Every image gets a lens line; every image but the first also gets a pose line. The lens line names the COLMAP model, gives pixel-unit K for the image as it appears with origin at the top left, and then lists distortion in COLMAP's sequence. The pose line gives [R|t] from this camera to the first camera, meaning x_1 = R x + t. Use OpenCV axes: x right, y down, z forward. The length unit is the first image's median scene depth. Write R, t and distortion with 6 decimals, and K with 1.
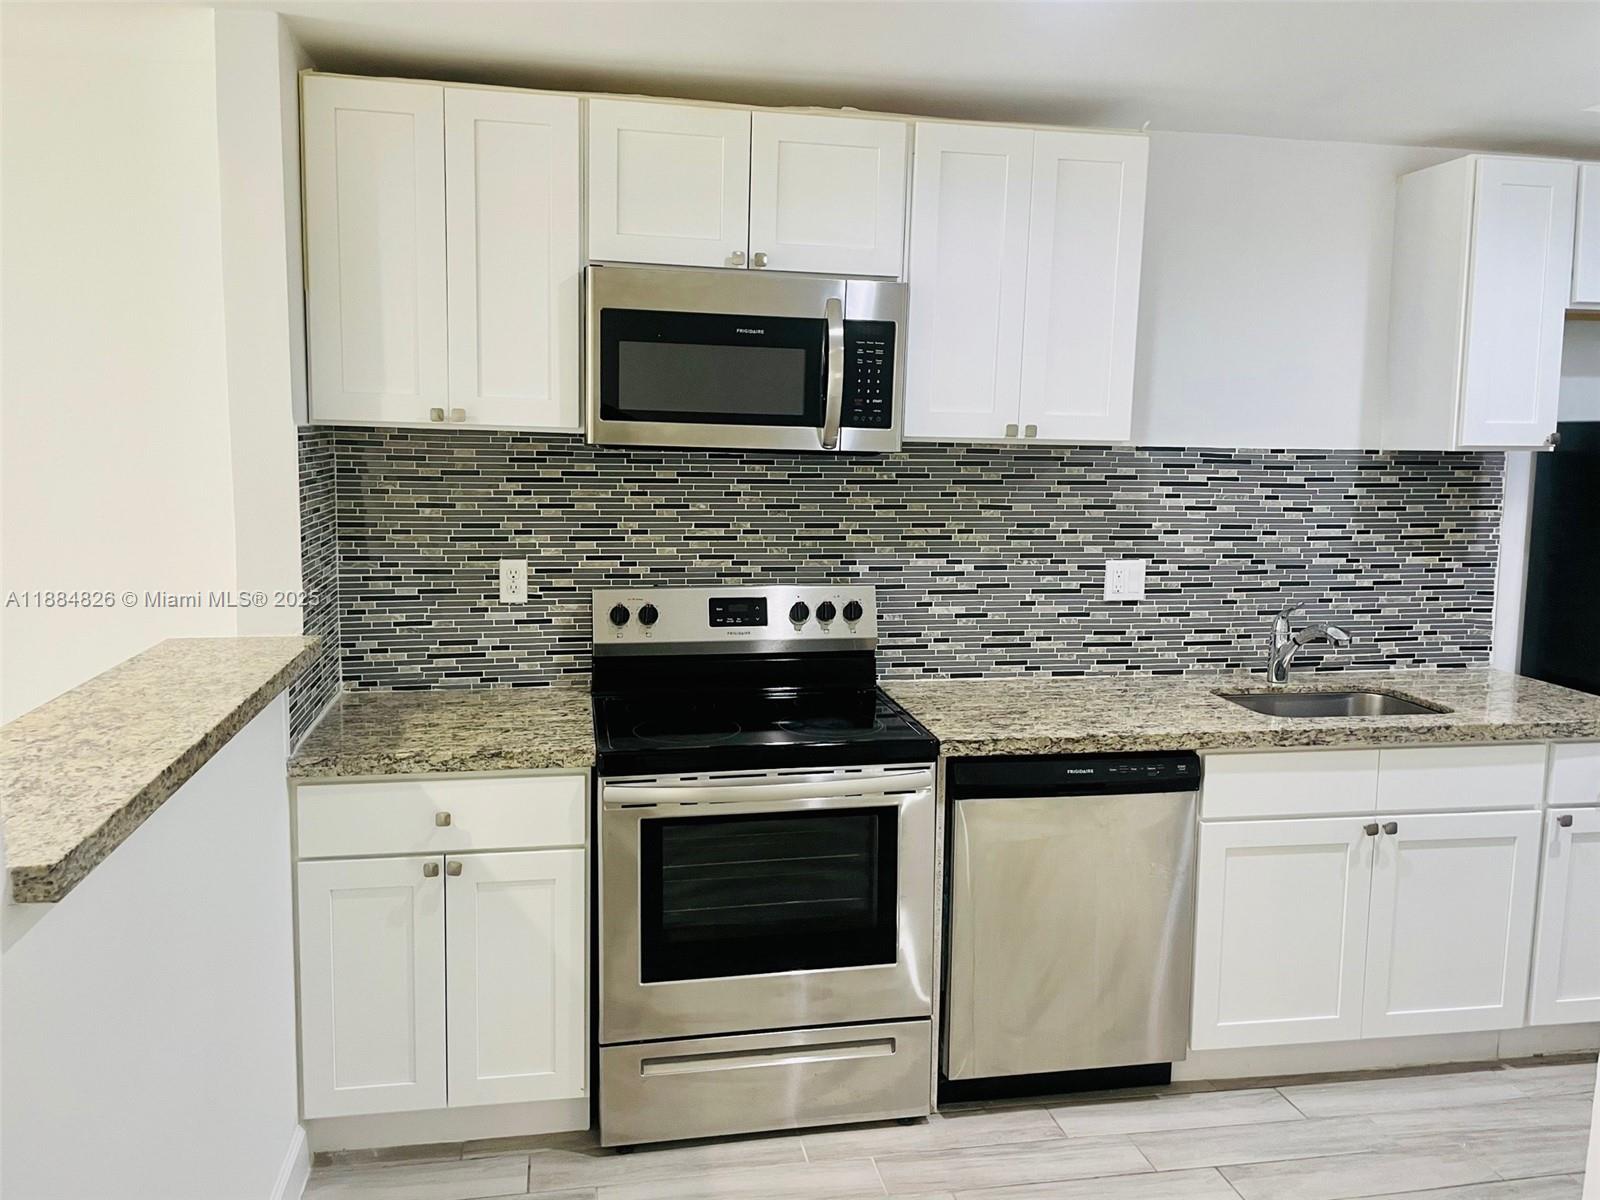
lens RADIAL K [[1233.7, 0, 799.1], [0, 1233.7, 590.7], [0, 0, 1]] dist [0.077876, -0.107121]
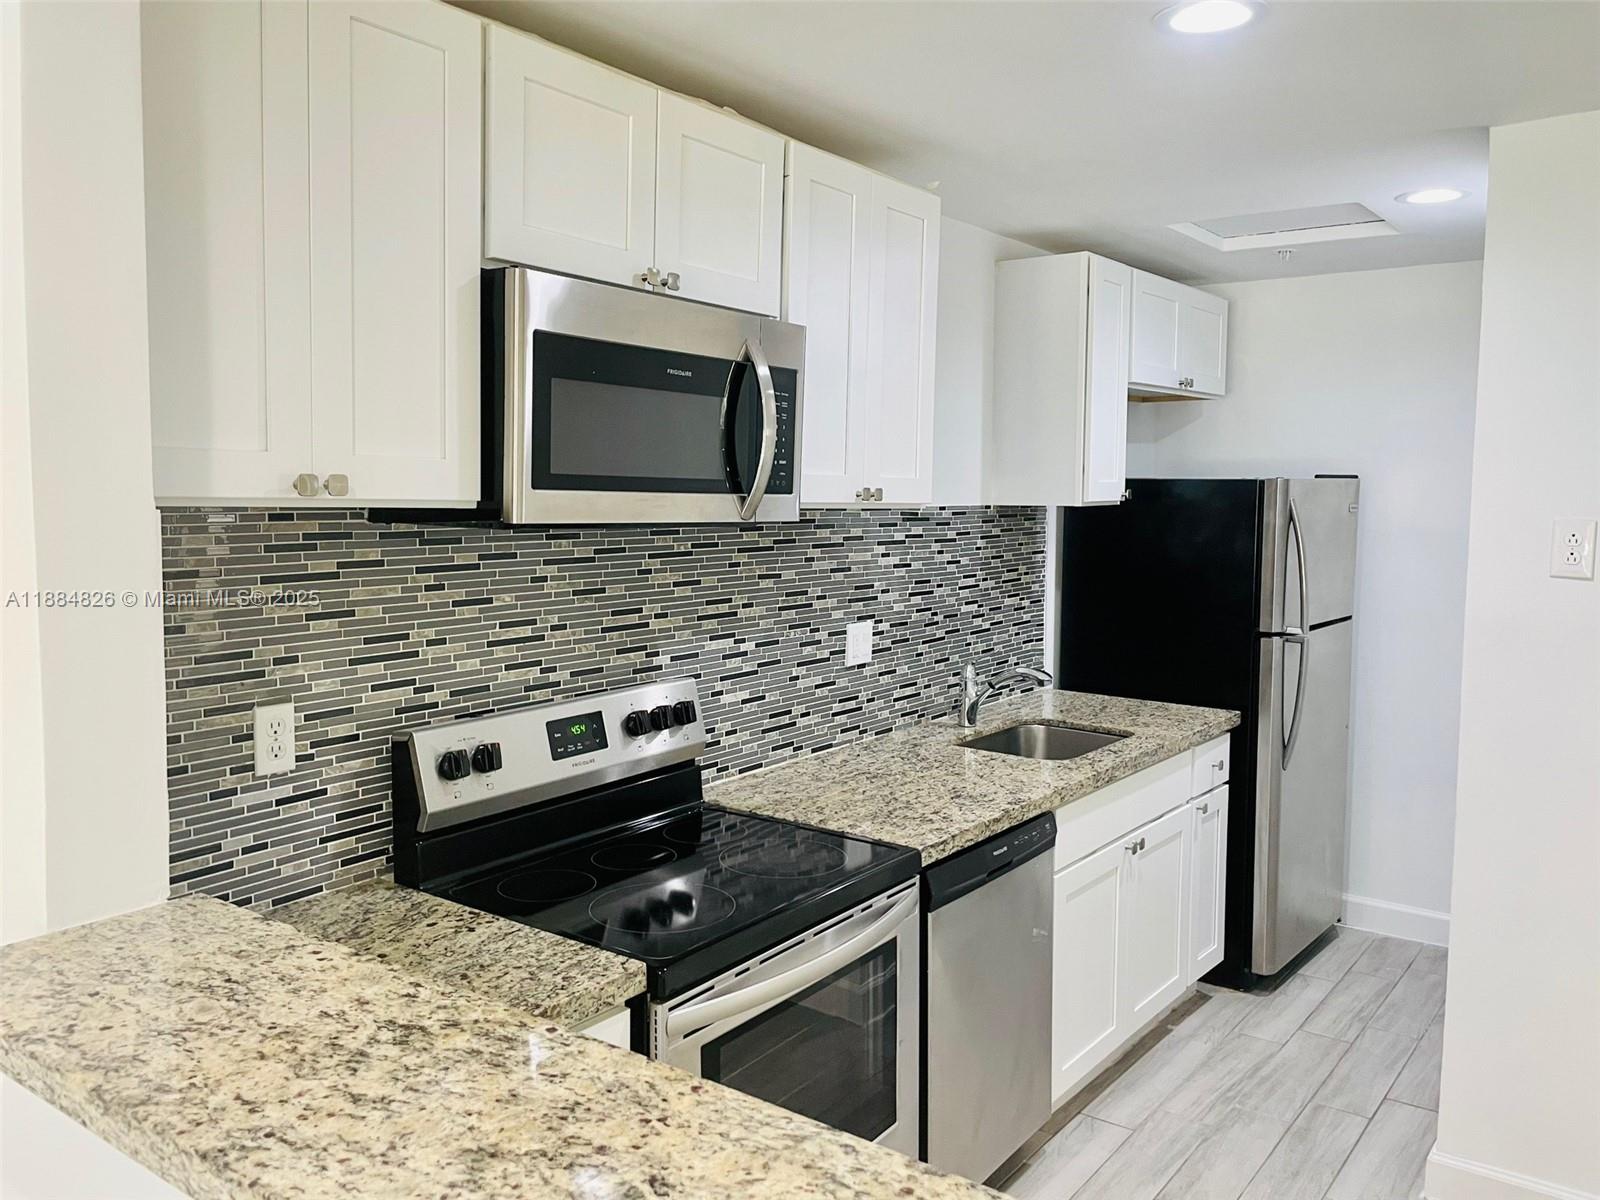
lens RADIAL K [[1233.7, 0, 782.0], [0, 1233.7, 581.4], [0, 0, 1]] dist [0.077876, -0.107121]
pose [[0.734547, -0.061098, 0.675802, -0.459230], [0.085517, 0.996333, -0.002875, -0.062951], [-0.673148, 0.059904, 0.737078, 0.346132]]
